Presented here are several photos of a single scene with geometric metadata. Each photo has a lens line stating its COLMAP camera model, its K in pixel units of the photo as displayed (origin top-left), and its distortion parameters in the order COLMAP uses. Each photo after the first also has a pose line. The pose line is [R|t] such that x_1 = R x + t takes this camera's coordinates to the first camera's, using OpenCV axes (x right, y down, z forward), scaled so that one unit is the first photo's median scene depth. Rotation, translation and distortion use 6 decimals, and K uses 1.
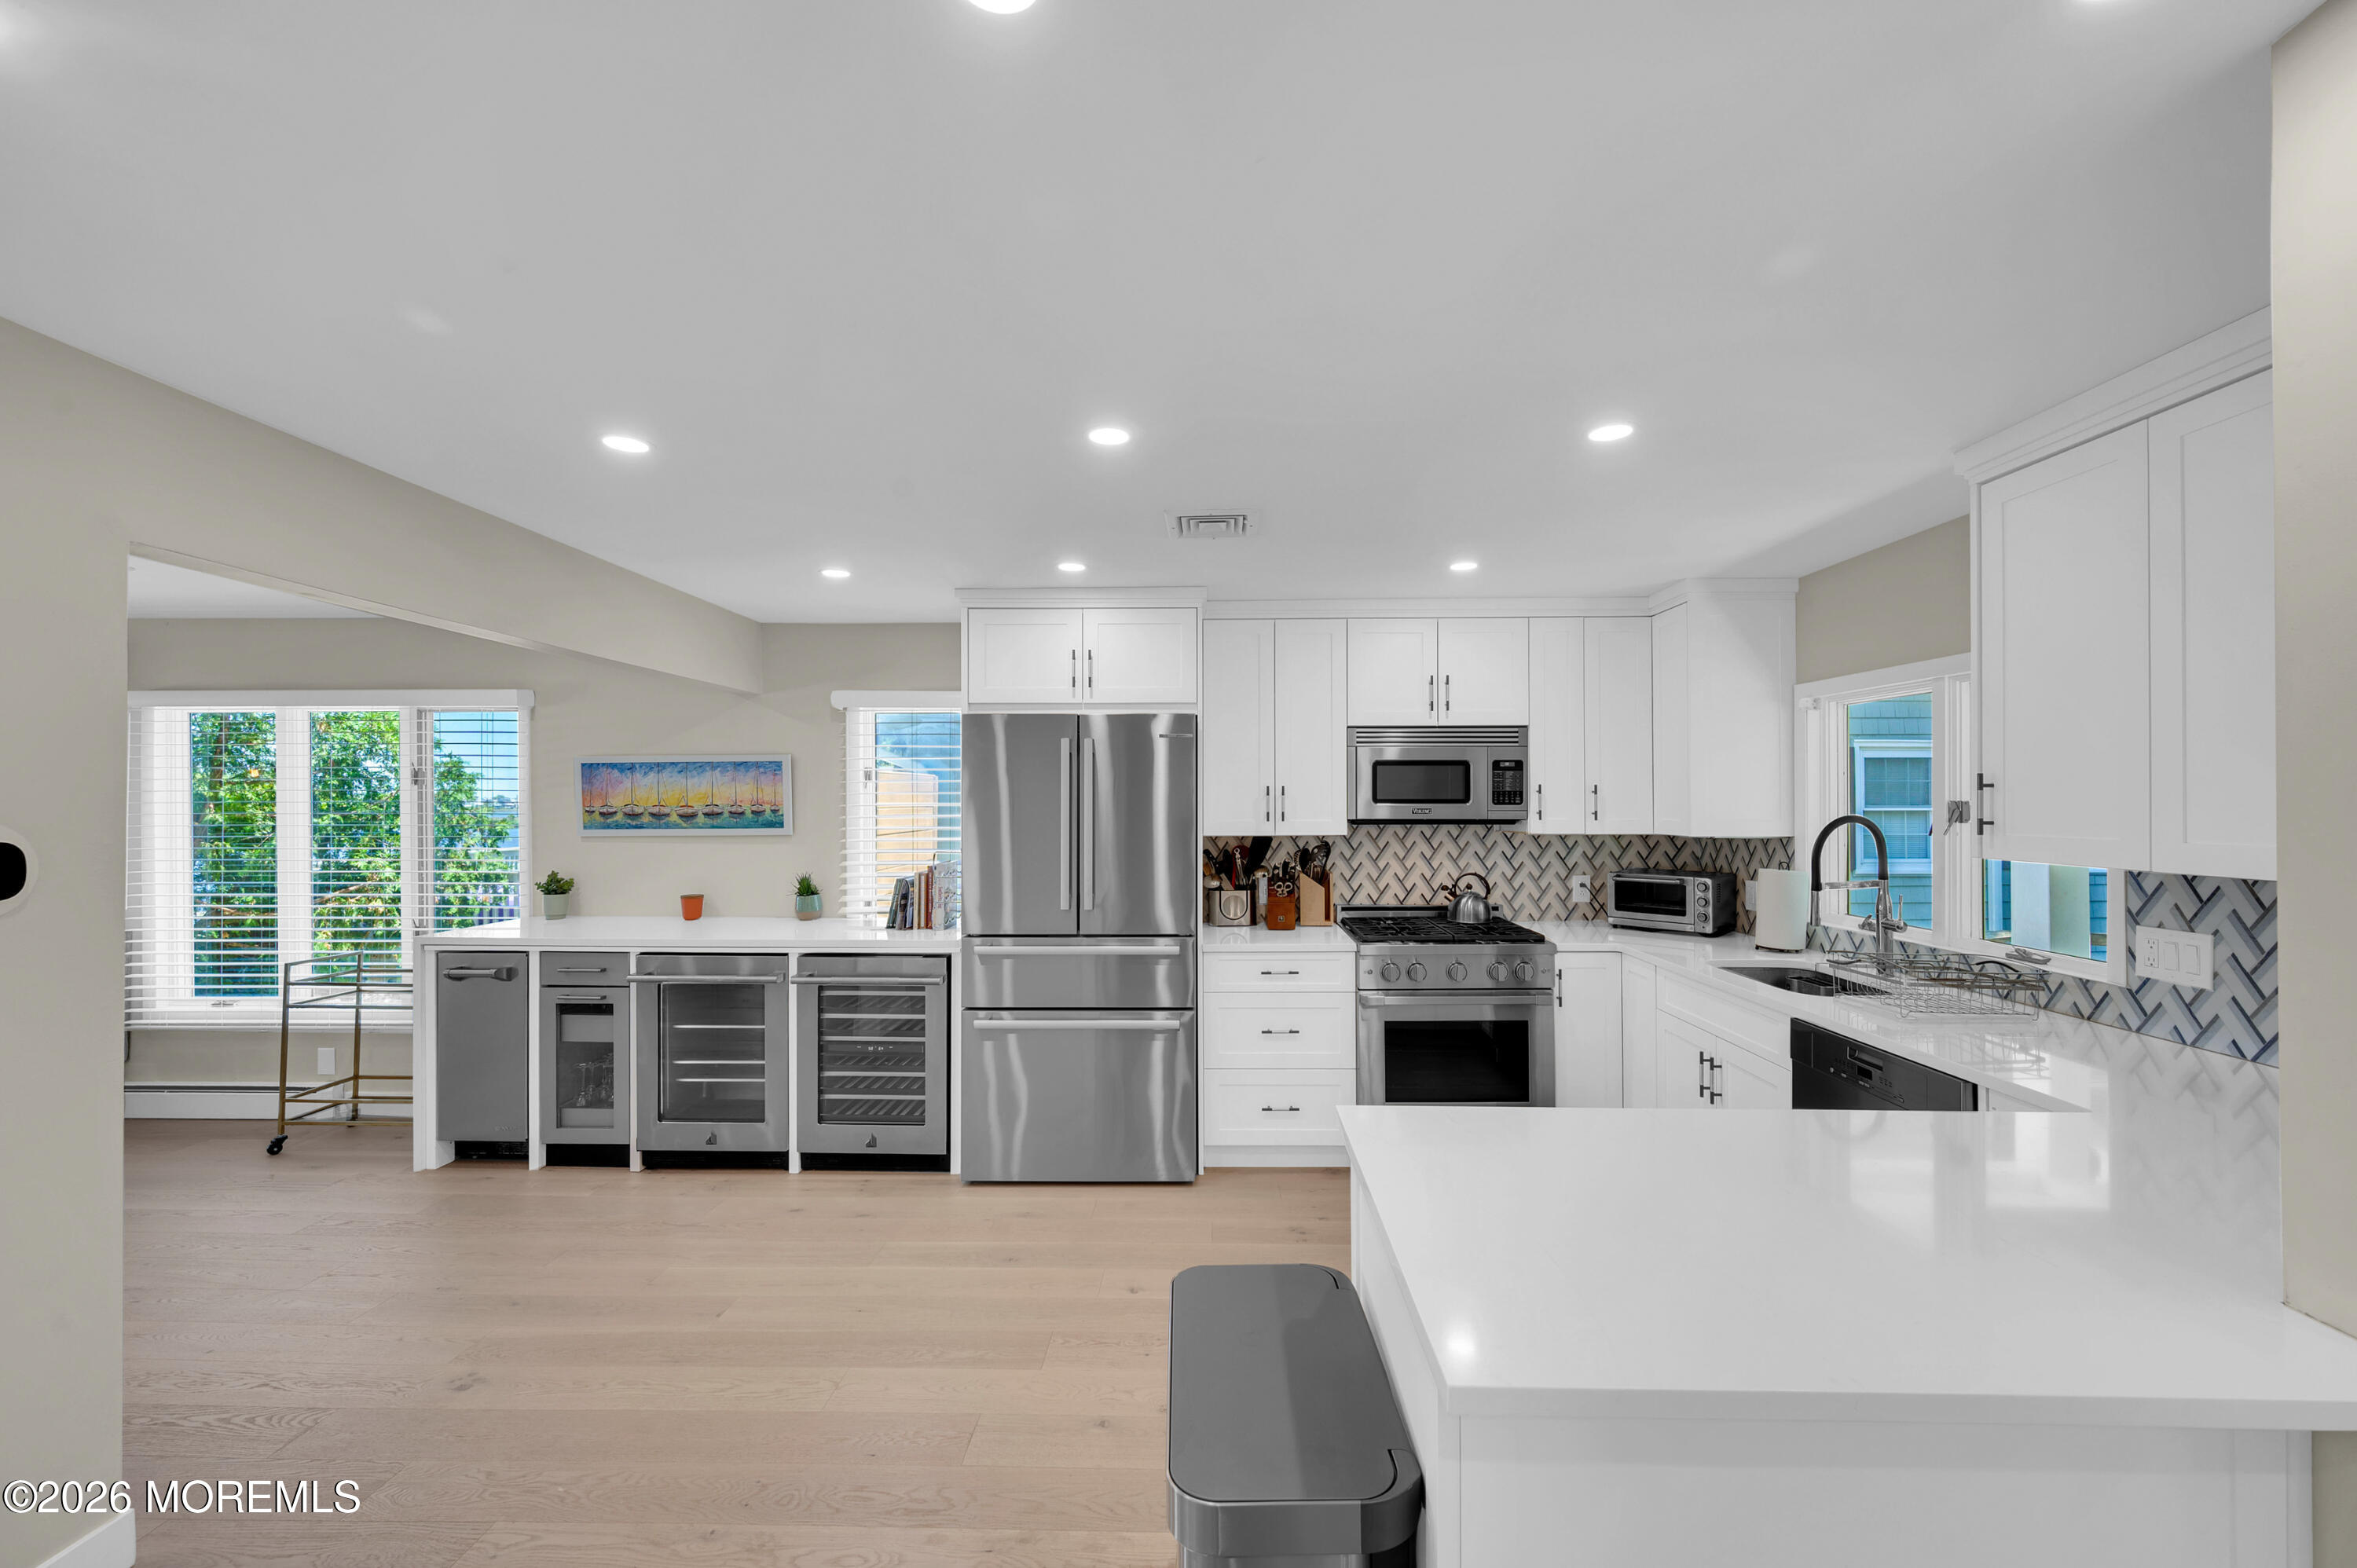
lens RADIAL K [[940.8, 0, 1189.7], [0, 940.8, 795.9], [0, 0, 1]] dist [0.001042, 0.000062]
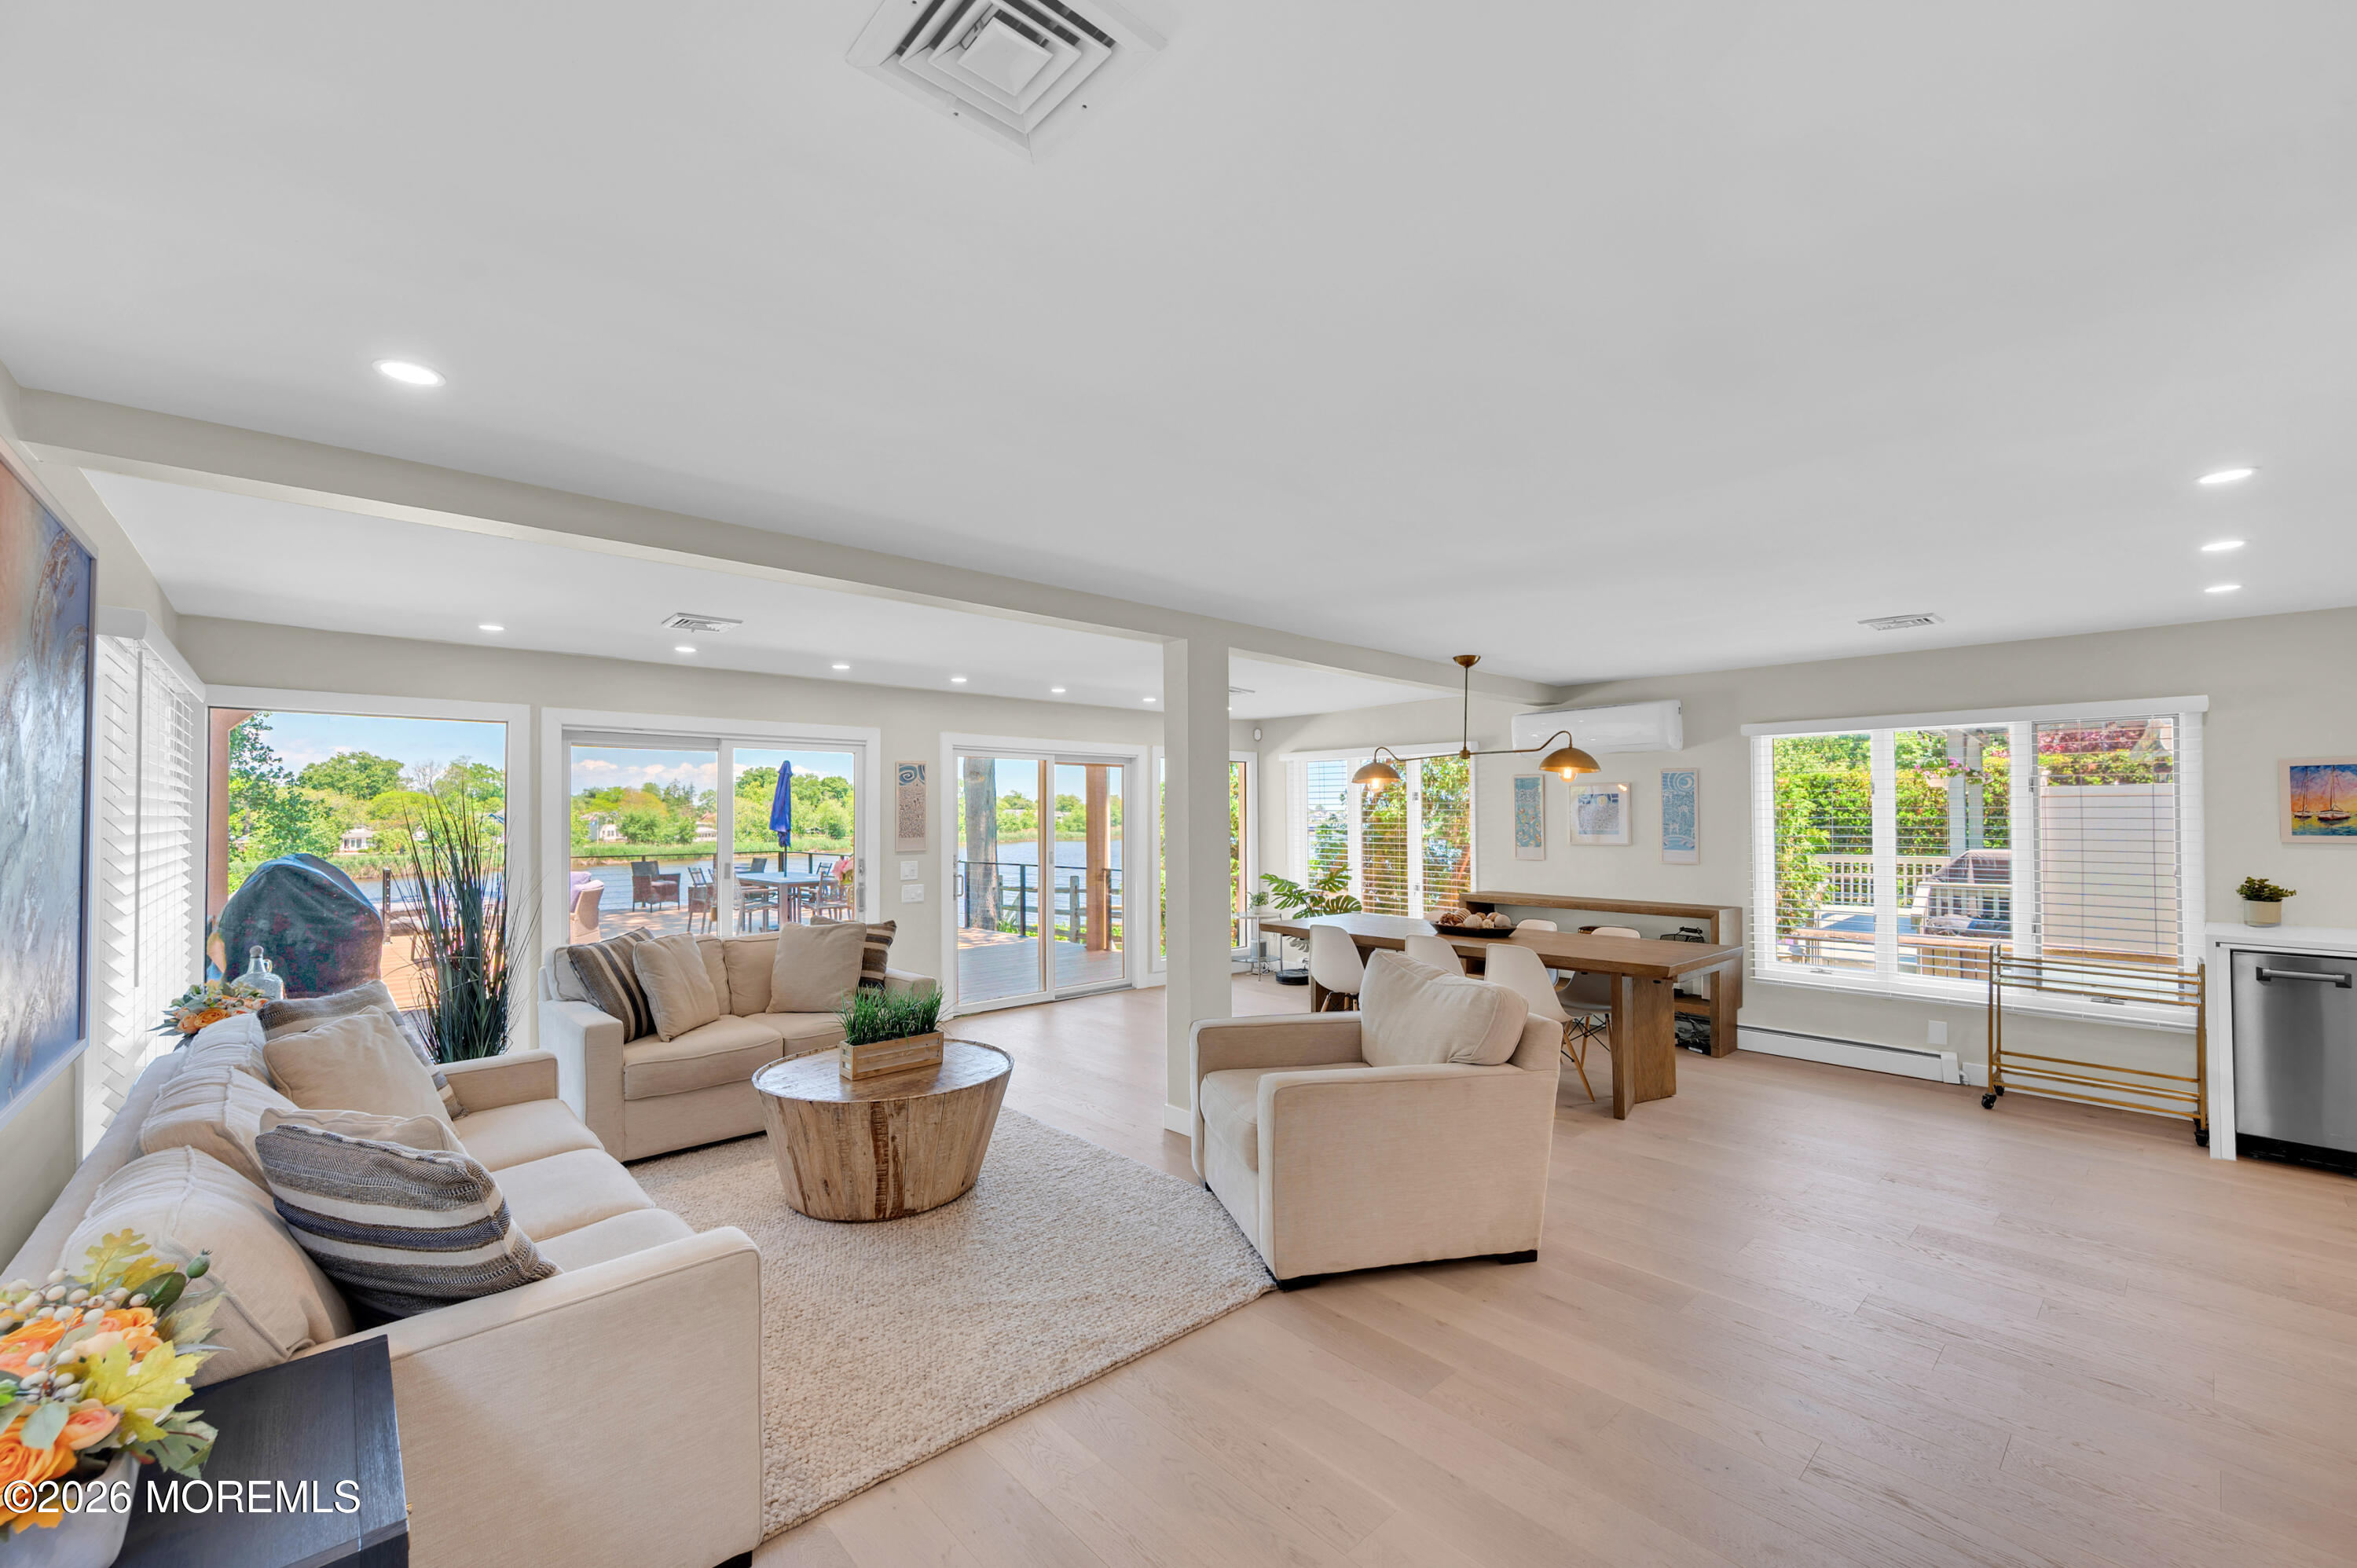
lens RADIAL K [[946.3, 0, 1157.3], [0, 946.3, 792.6], [0, 0, 1]] dist [0.000428, 0.000173]
pose [[0.686458, -0.018518, -0.726933, -0.828339], [0.004395, 0.999763, -0.021318, 0.008324], [0.727156, 0.011439, 0.686377, -0.577156]]
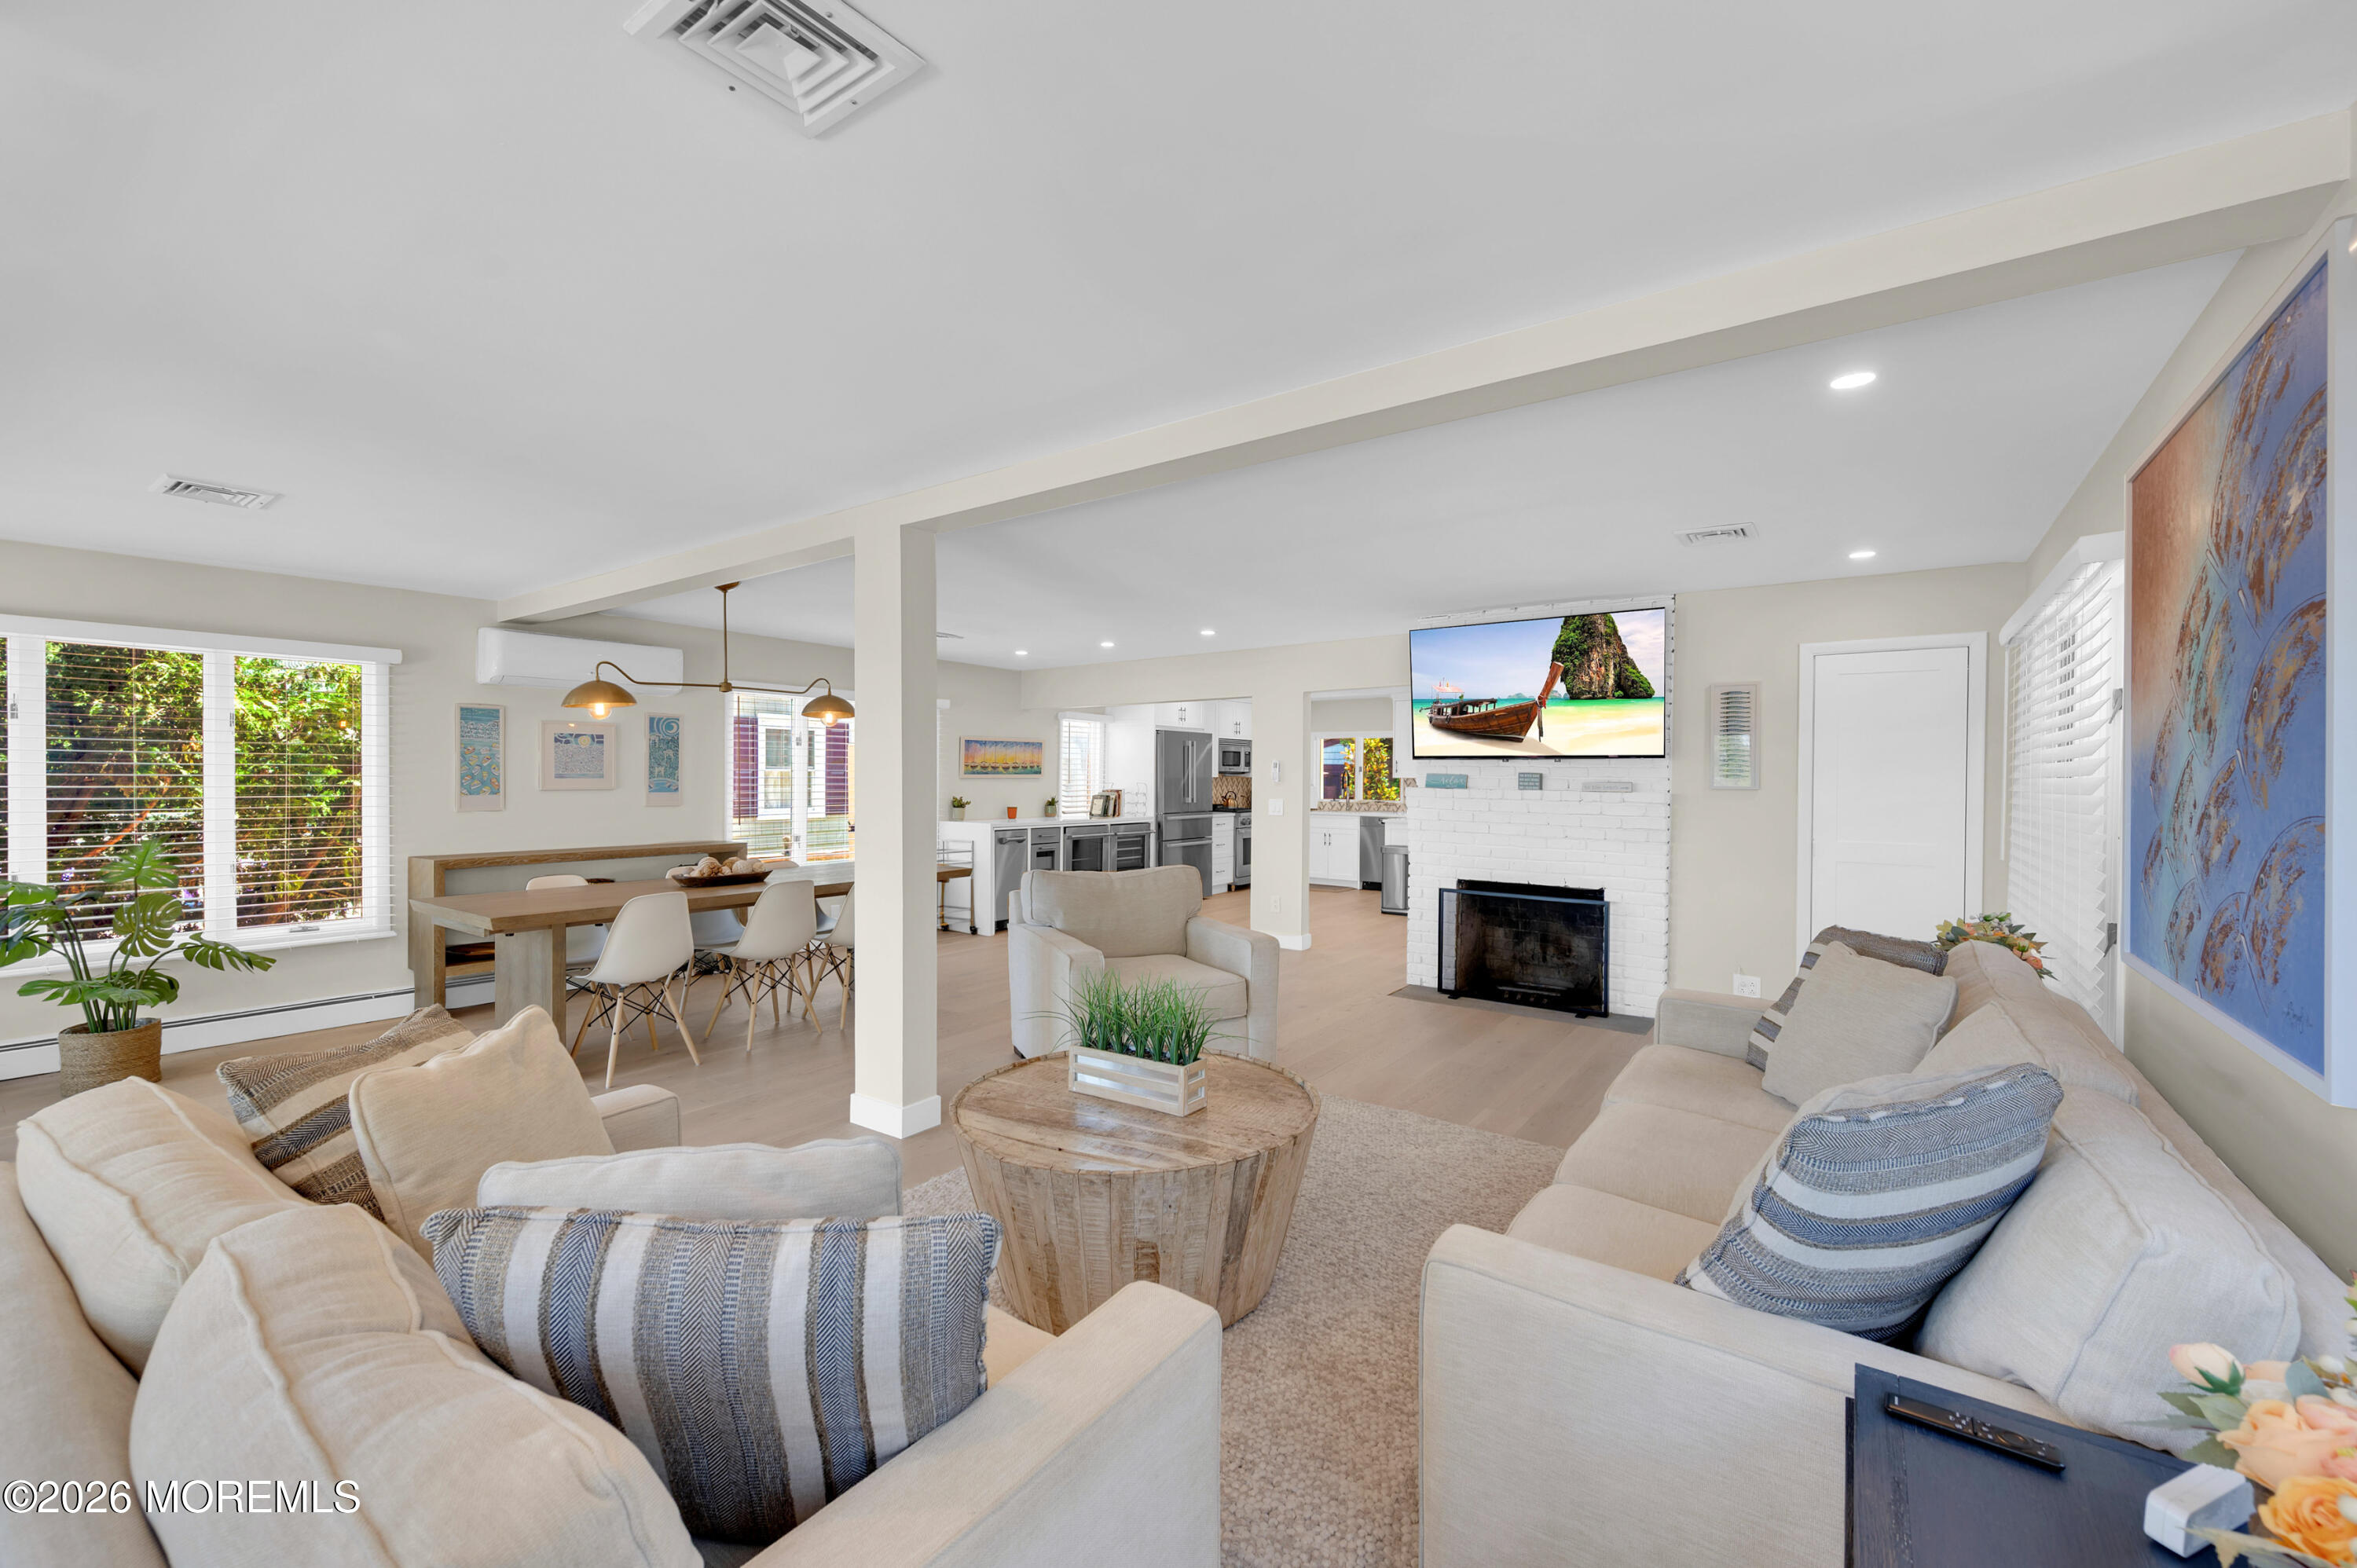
lens RADIAL K [[946.3, 0, 1157.3], [0, 946.3, 792.6], [0, 0, 1]] dist [0.000428, 0.000173]
pose [[0.583524, -0.009266, 0.812043, -2.225263], [-0.007627, 0.999828, 0.016890, 0.041317], [-0.812060, -0.016050, 0.583353, -0.497225]]
